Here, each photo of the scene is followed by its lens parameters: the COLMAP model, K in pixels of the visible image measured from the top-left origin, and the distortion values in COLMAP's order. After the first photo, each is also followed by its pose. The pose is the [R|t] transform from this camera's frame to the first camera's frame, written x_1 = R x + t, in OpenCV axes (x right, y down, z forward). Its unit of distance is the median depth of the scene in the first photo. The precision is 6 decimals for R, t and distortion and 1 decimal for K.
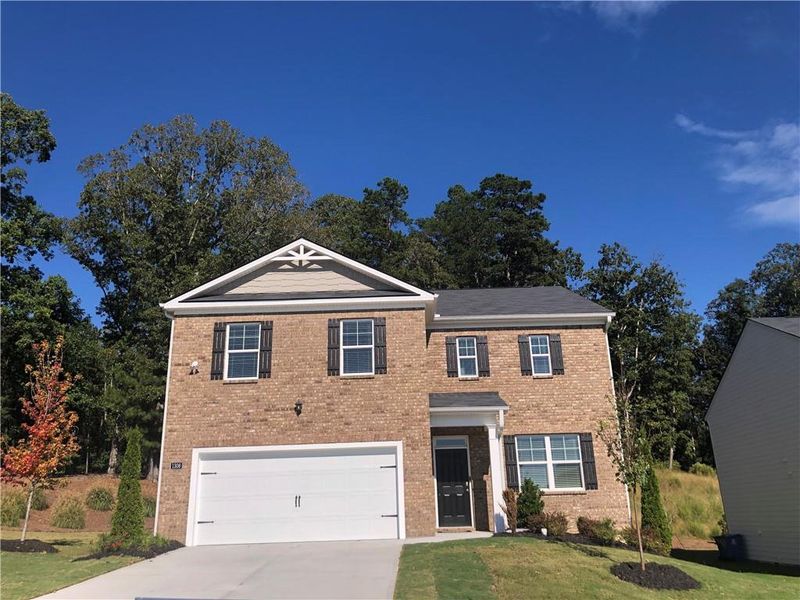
lens RADIAL K [[668.3, 0, 402.6], [0, 668.3, 300.7], [0, 0, 1]] dist [0.002722, 0.020447]
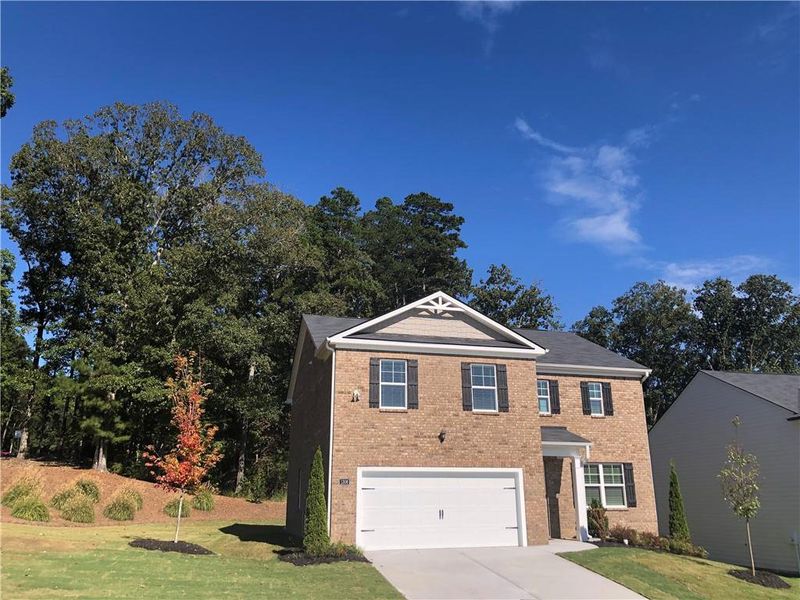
lens RADIAL K [[668.3, 0, 405.2], [0, 668.3, 295.5], [0, 0, 1]] dist [0.002722, 0.020447]
pose [[0.963738, 0.102631, 0.246325, -0.503807], [-0.105442, 0.994424, -0.001786, -0.076632], [-0.245135, -0.024252, 0.969186, -0.132851]]
